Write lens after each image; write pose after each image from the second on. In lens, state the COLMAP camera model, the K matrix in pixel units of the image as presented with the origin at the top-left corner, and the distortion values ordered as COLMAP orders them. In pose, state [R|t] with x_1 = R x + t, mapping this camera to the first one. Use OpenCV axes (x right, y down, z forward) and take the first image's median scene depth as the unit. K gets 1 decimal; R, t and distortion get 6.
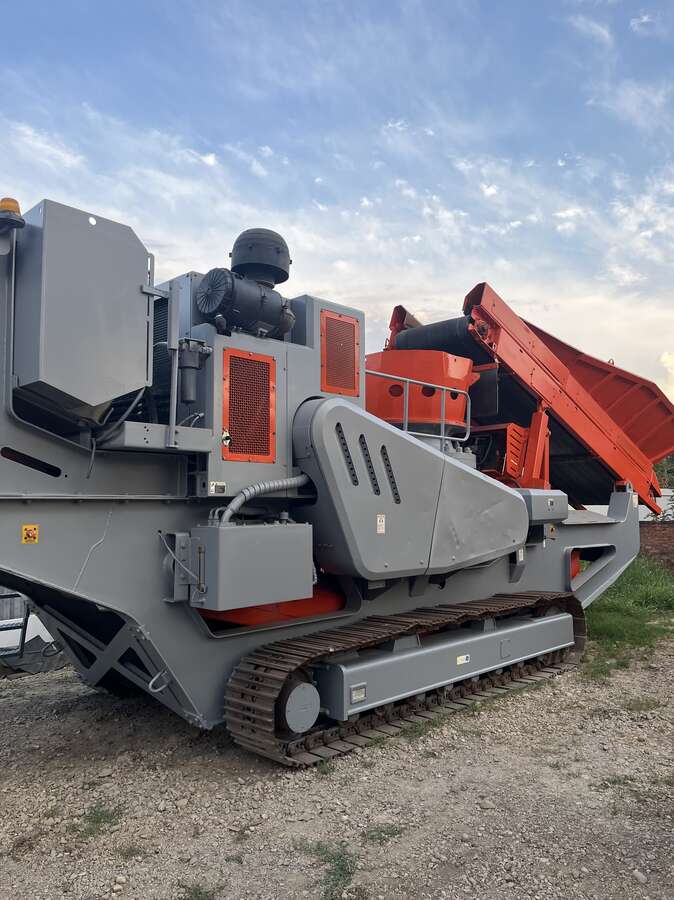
lens RADIAL K [[693.7, 0, 337.0], [0, 693.7, 450.0], [0, 0, 1]] dist [0.008444, -0.009016]
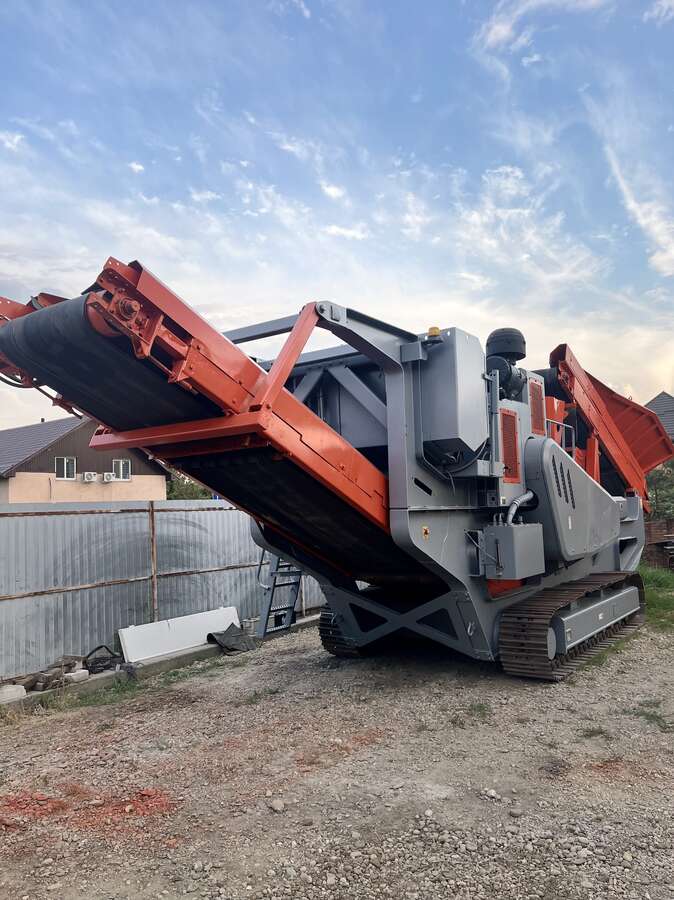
lens RADIAL K [[693.9, 0, 337.0], [0, 693.9, 450.0], [0, 0, 1]] dist [0.021493, 0.006006]
pose [[0.988038, -0.011257, 0.153800, -0.725252], [0.013189, 0.999846, -0.011549, -0.041864], [-0.153646, 0.013439, 0.988035, -0.437073]]
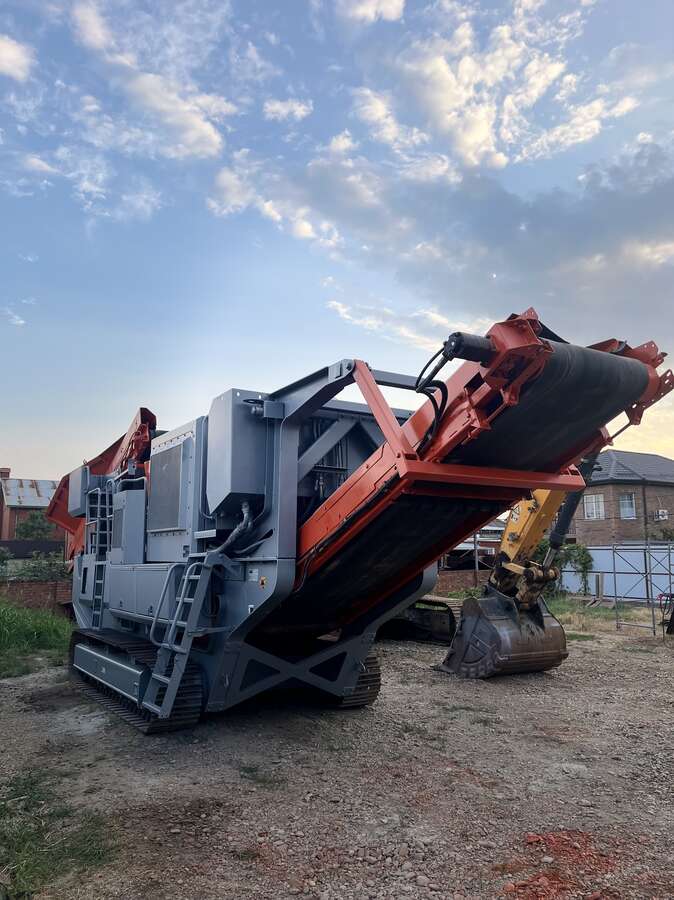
lens RADIAL K [[693.9, 0, 337.0], [0, 693.9, 450.0], [0, 0, 1]] dist [0.021493, 0.006006]
pose [[0.253332, 0.152639, 0.955261, -1.932700], [-0.076418, 0.987545, -0.137532, 0.041672], [-0.964356, -0.038158, 0.261842, 0.614734]]
